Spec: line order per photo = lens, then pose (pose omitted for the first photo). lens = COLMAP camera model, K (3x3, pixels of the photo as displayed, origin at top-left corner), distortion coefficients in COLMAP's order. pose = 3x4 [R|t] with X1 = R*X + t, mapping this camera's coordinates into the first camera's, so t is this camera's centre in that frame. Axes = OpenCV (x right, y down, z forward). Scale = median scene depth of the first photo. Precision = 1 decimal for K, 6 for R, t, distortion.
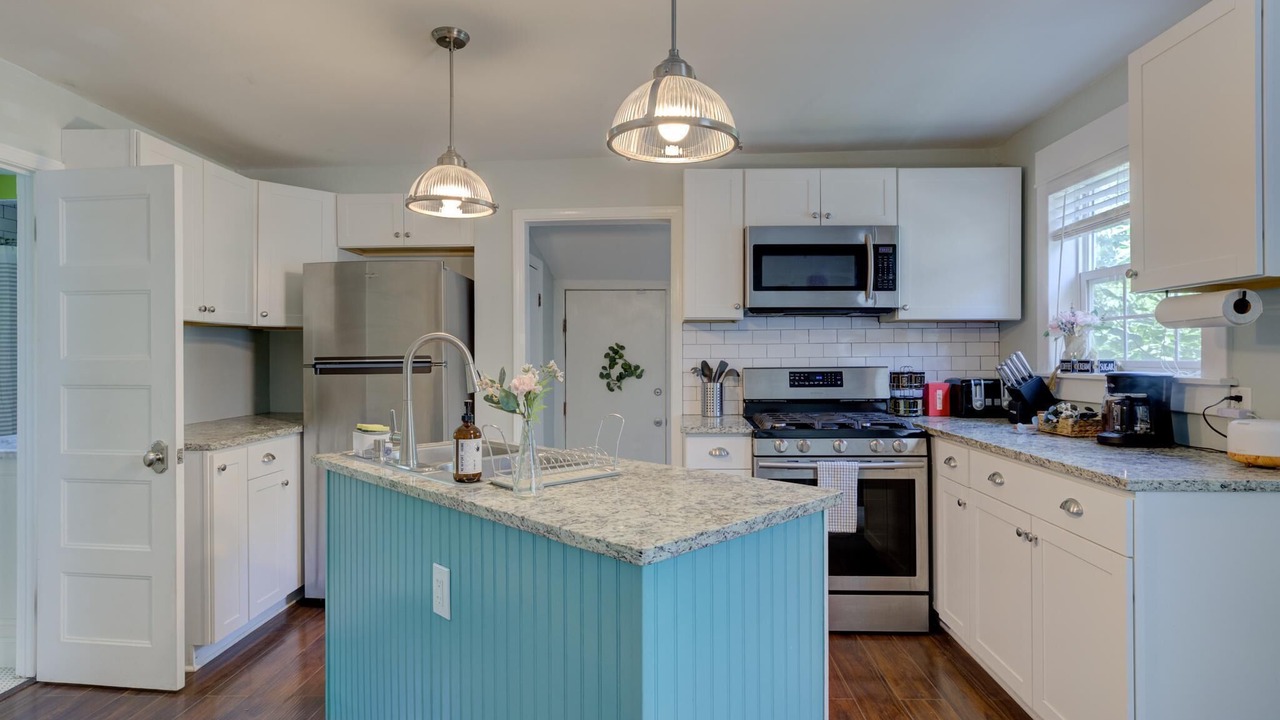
lens RADIAL K [[673.1, 0, 643.7], [0, 673.1, 353.3], [0, 0, 1]] dist [-0.004325, 0.001526]
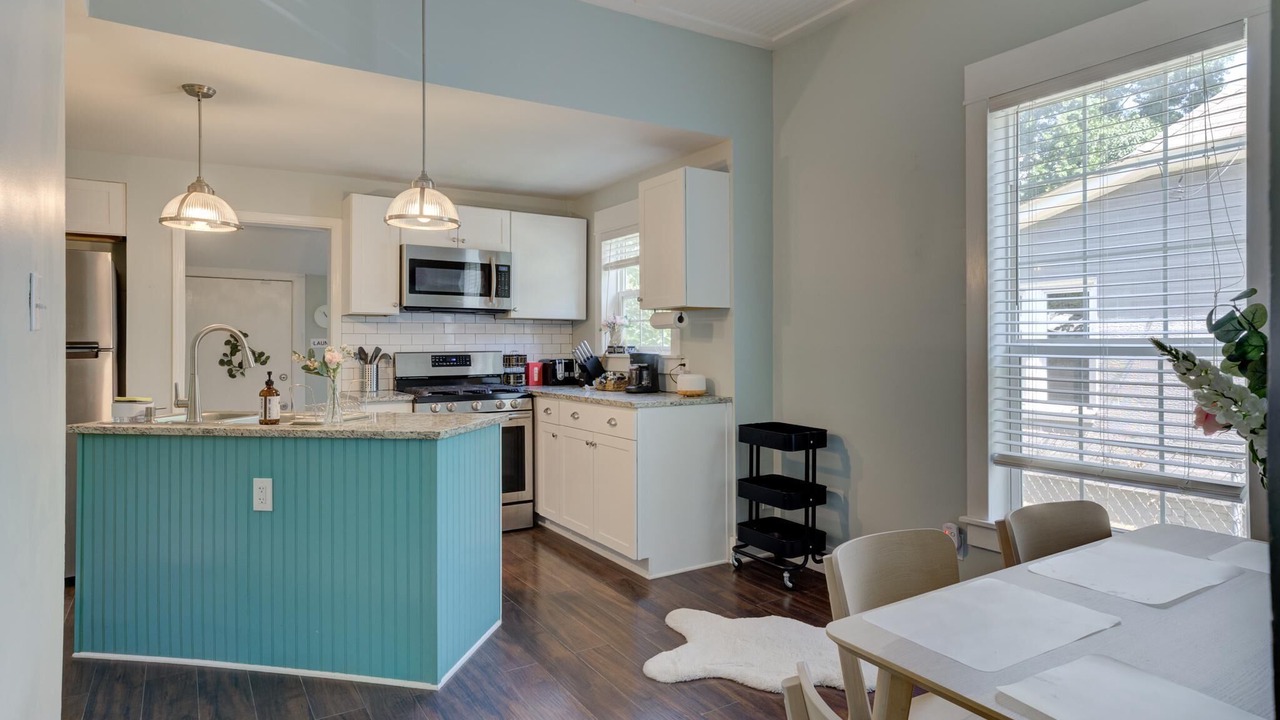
lens RADIAL K [[735.8, 0, 640.0], [0, 735.8, 354.9], [0, 0, 1]] dist [-0.002796, 0.000121]
pose [[0.827158, -0.005598, 0.561941, -0.277595], [-0.004006, 0.999866, 0.015858, 0.002706], [-0.561955, -0.015368, 0.827025, -0.454044]]
